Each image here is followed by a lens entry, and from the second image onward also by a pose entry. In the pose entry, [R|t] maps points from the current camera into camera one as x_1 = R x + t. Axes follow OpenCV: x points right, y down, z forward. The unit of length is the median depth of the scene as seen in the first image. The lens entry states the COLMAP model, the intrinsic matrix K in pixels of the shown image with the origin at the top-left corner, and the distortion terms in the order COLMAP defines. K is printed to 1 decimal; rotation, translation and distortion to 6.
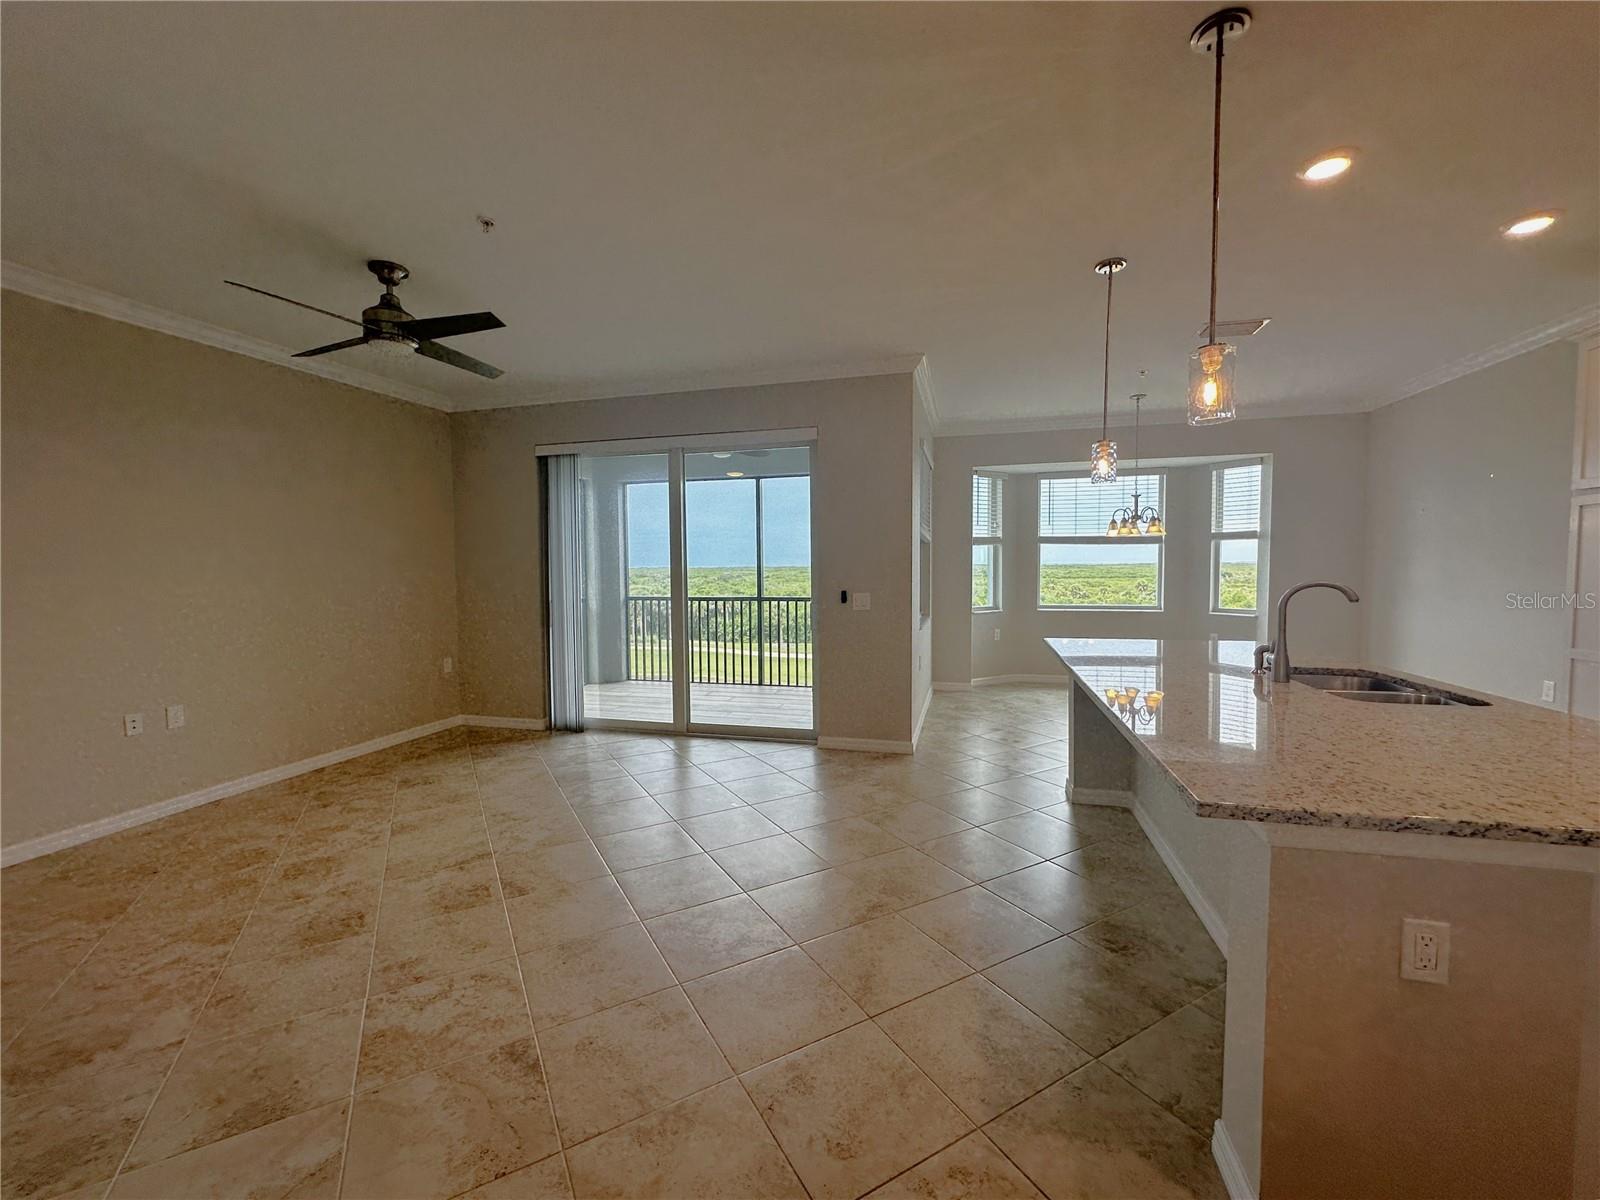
lens RADIAL K [[647.4, 0, 802.6], [0, 647.4, 603.3], [0, 0, 1]] dist [-0.000631, 0.000219]
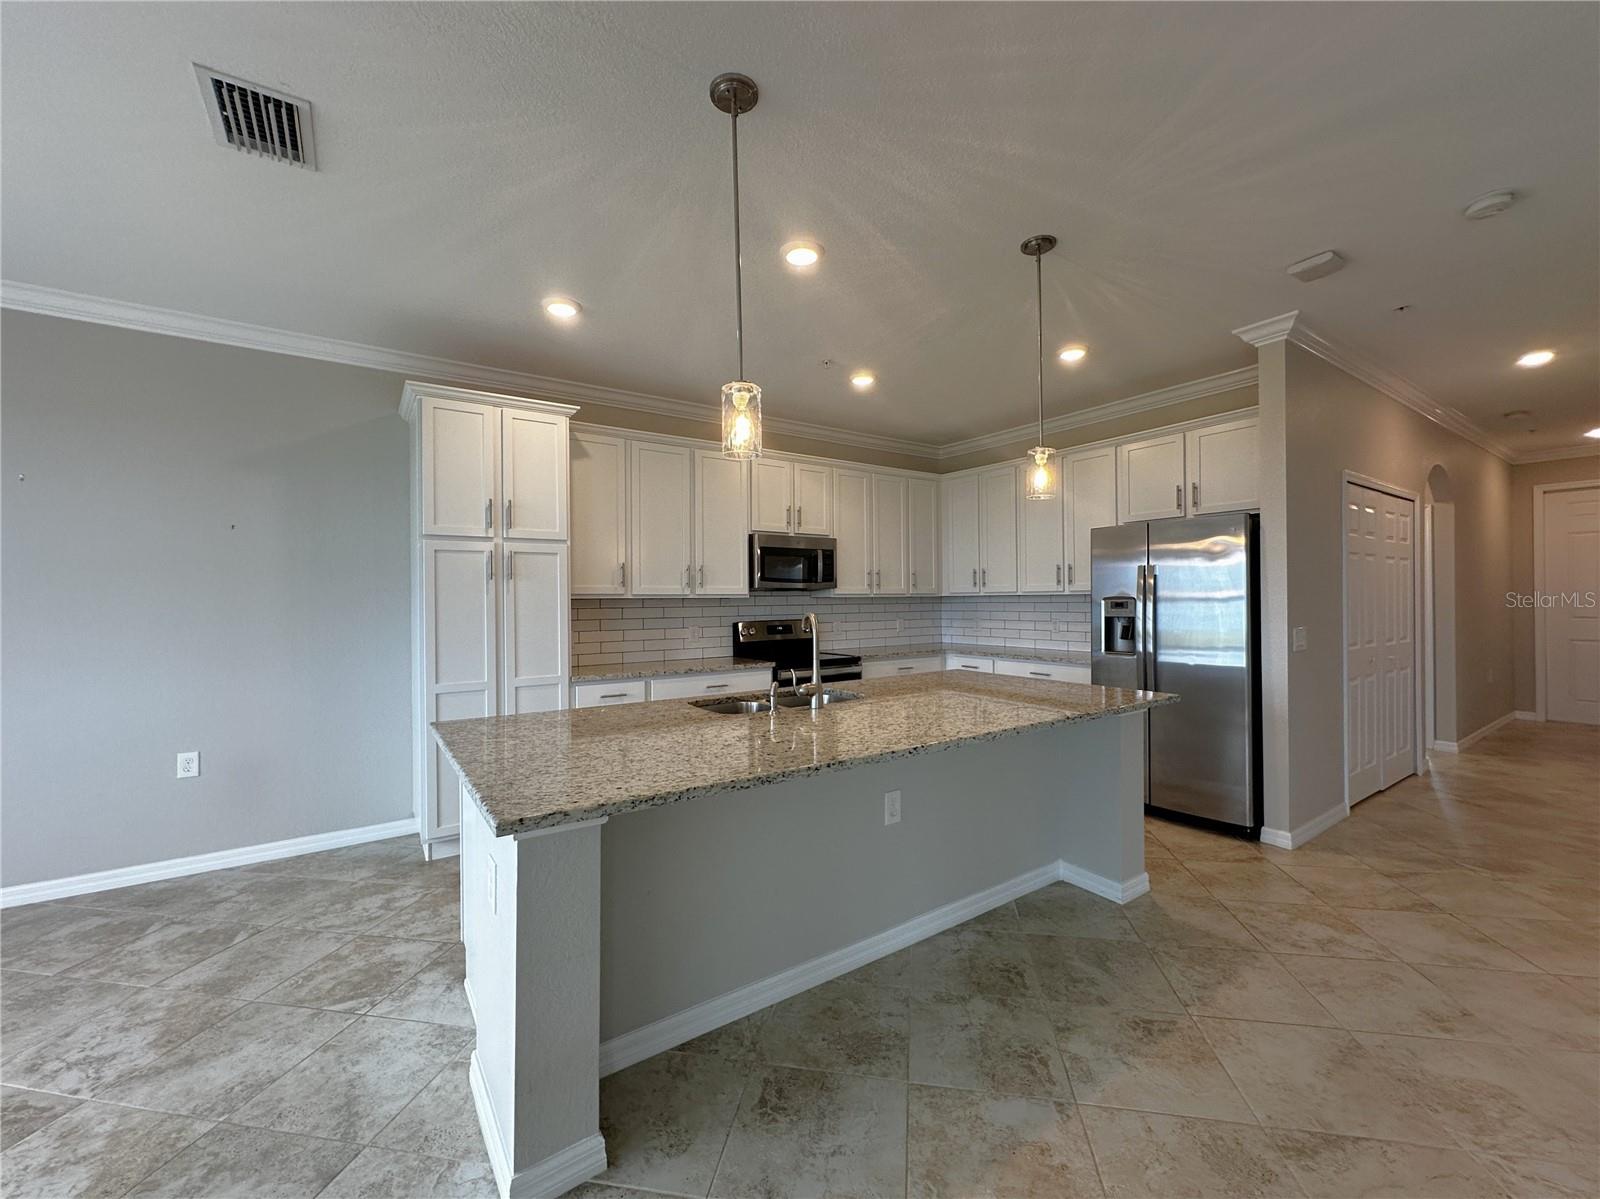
lens RADIAL K [[647.4, 0, 791.3], [0, 647.4, 597.9], [0, 0, 1]] dist [-0.000631, 0.000219]
pose [[-0.756053, 0.018232, 0.654256, 0.029388], [0.057218, 0.997626, 0.038320, -0.043452], [-0.652004, 0.066407, -0.755302, 0.776098]]
